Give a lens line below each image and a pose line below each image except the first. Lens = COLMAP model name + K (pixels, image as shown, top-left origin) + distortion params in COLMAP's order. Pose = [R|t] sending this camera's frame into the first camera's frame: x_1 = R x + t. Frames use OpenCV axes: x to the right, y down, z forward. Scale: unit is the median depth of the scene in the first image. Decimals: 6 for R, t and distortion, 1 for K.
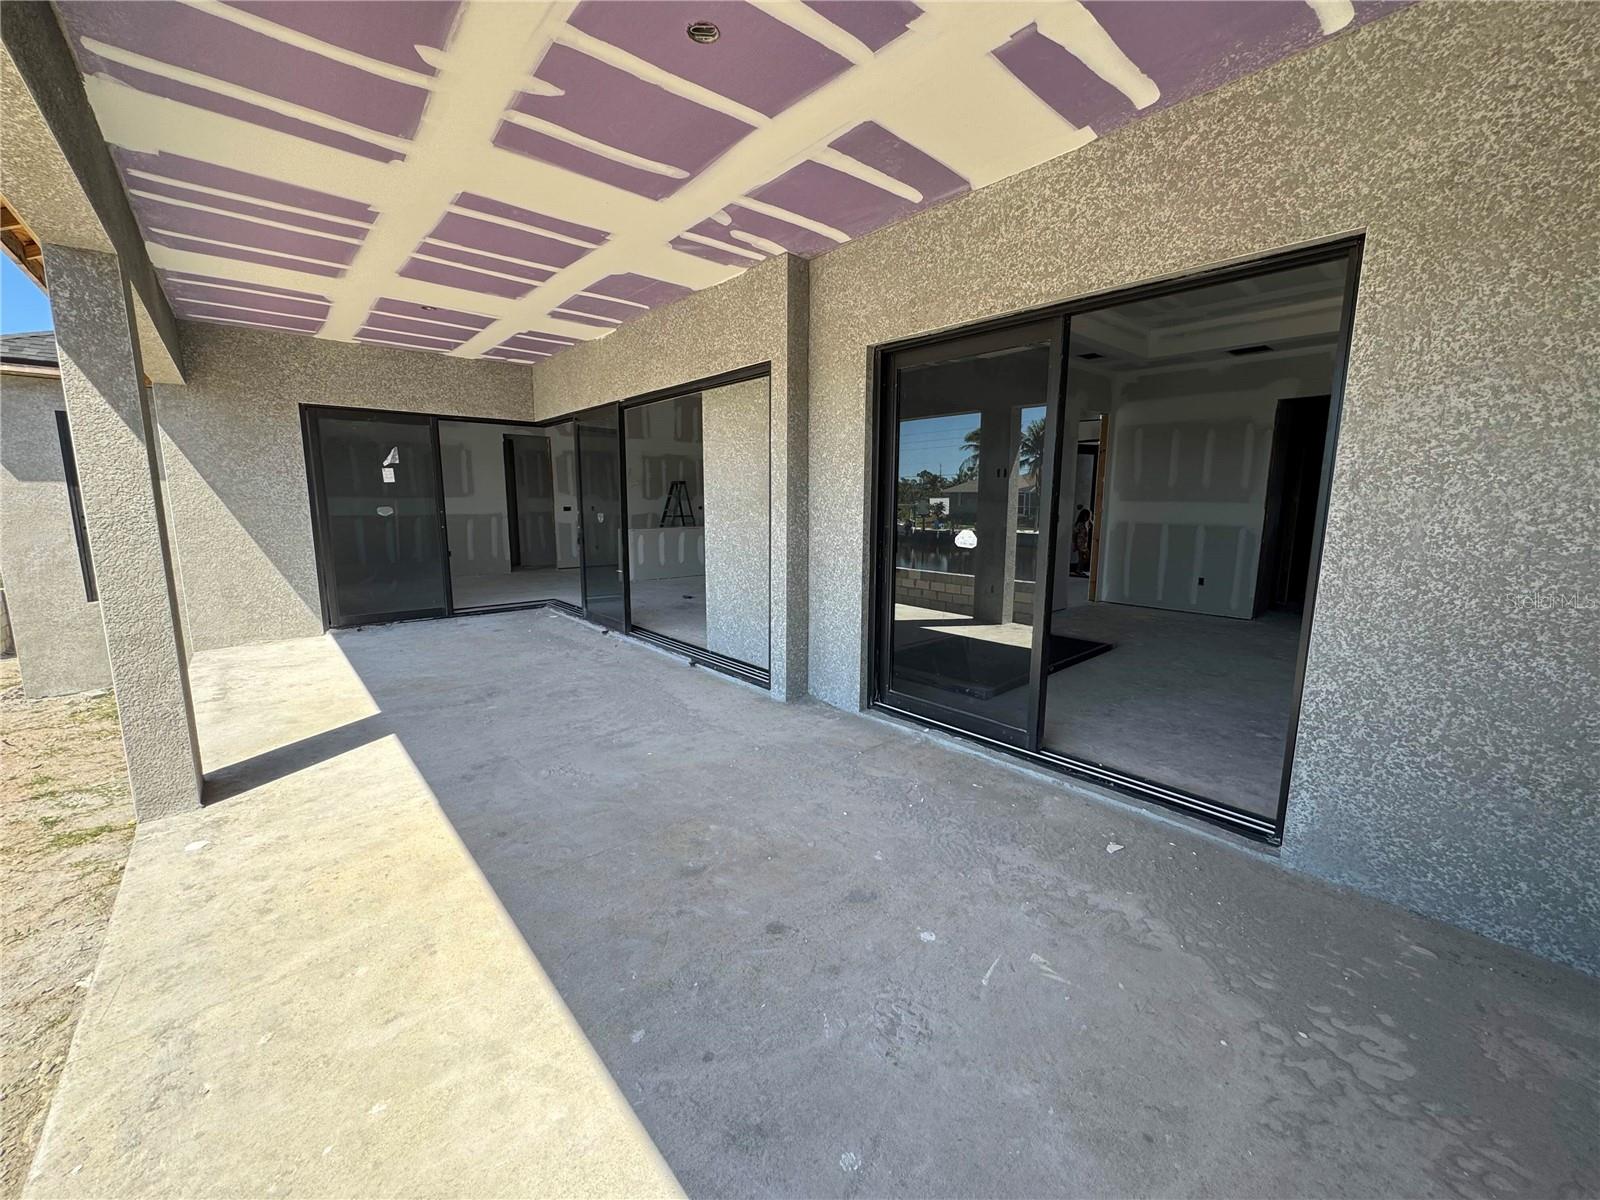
lens RADIAL K [[635.6, 0, 800.0], [0, 635.6, 600.0], [0, 0, 1]] dist [-0.004509, -0.000136]
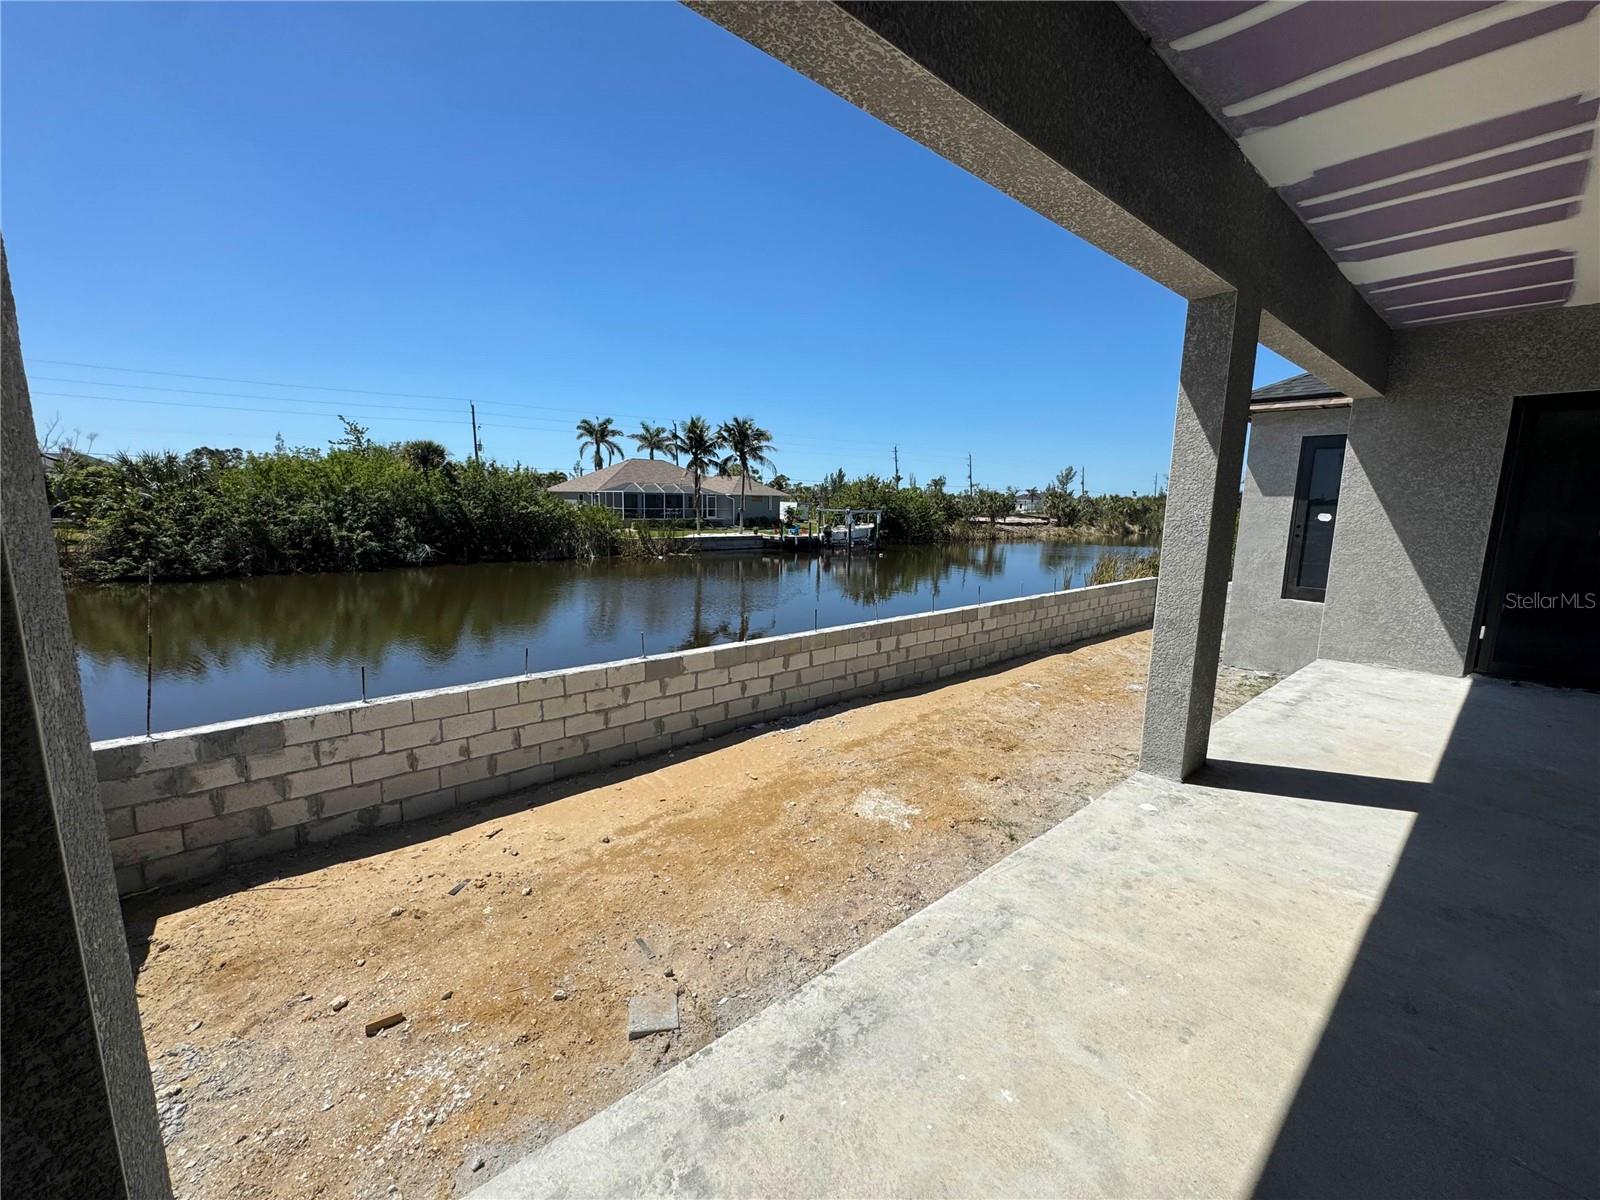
lens RADIAL K [[635.6, 0, 800.0], [0, 635.6, 600.0], [0, 0, 1]] dist [-0.004509, -0.000136]
pose [[0.000508, 0.149586, -0.988749, 0.101105], [-0.174833, 0.973533, 0.147195, -0.028816], [0.984598, 0.172791, 0.026647, 0.232157]]
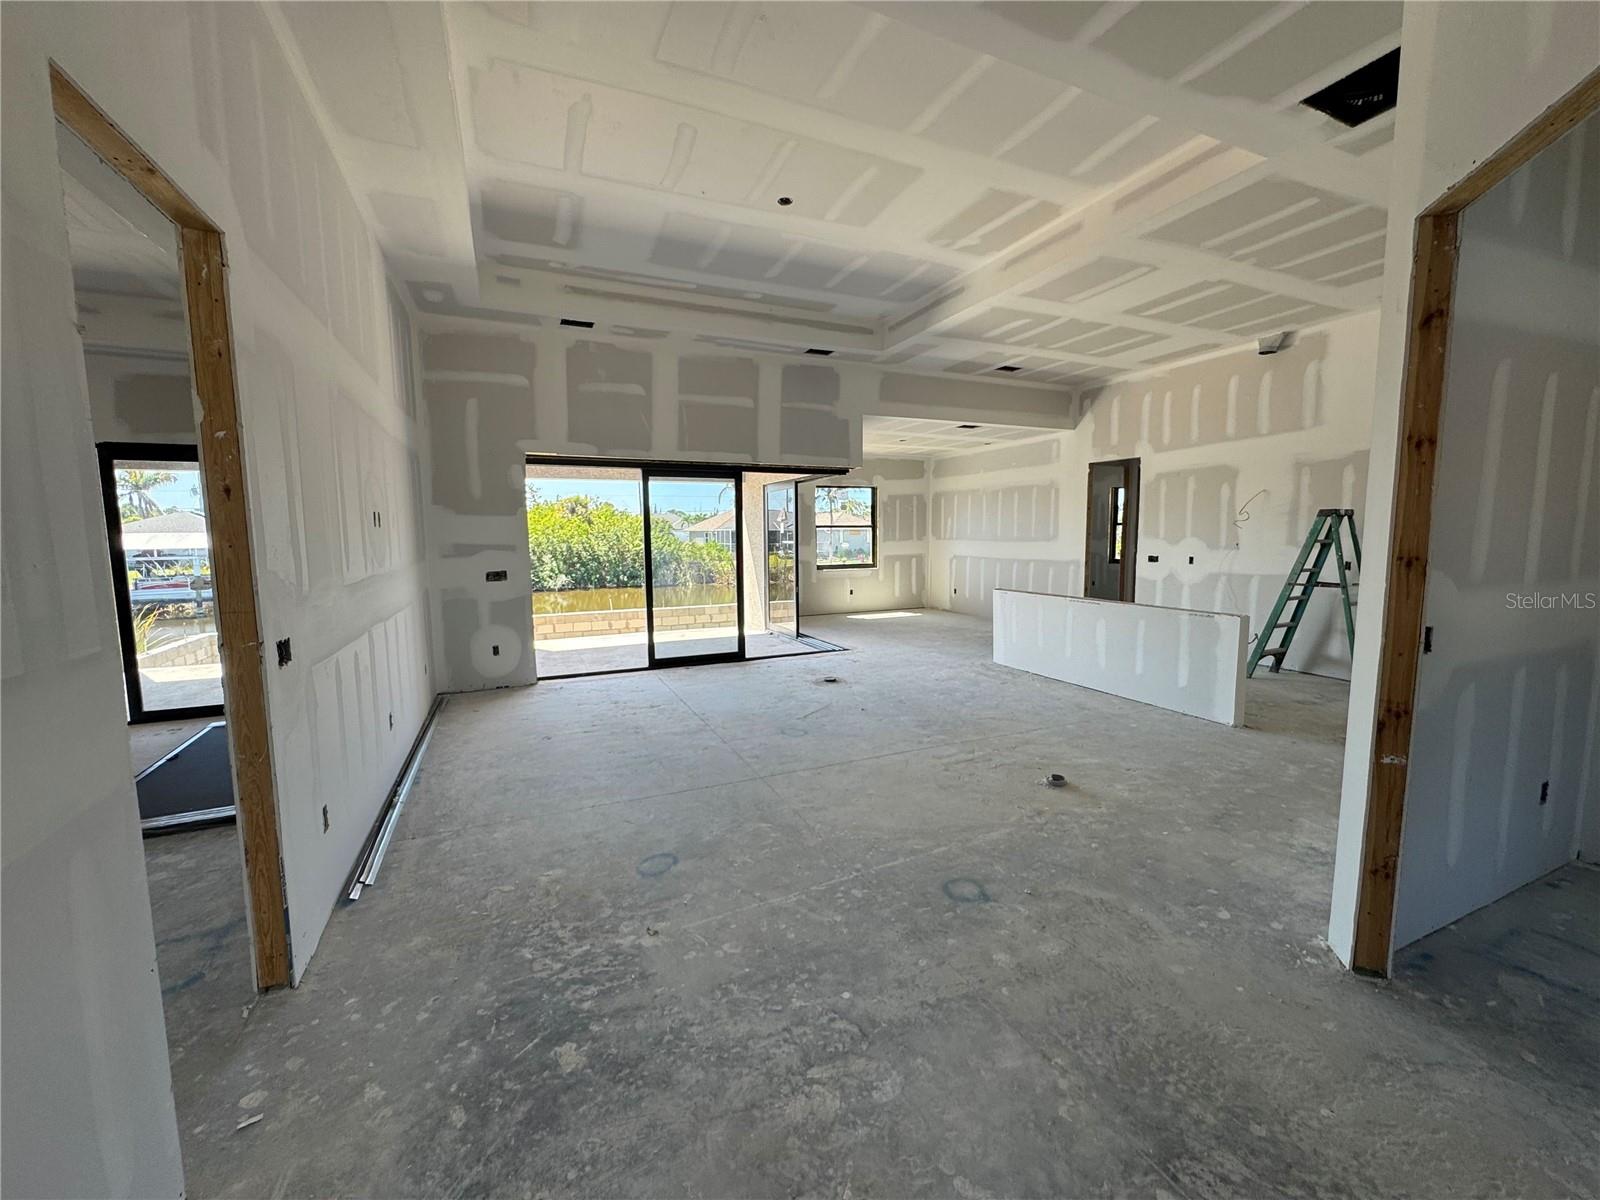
lens RADIAL K [[635.6, 0, 800.0], [0, 635.6, 600.0], [0, 0, 1]] dist [-0.004509, -0.000136]
pose [[-0.288273, 0.100341, -0.952276, 0.358271], [-0.146990, 0.978070, 0.147555, -0.131504], [0.946199, 0.182511, -0.267202, 0.753587]]
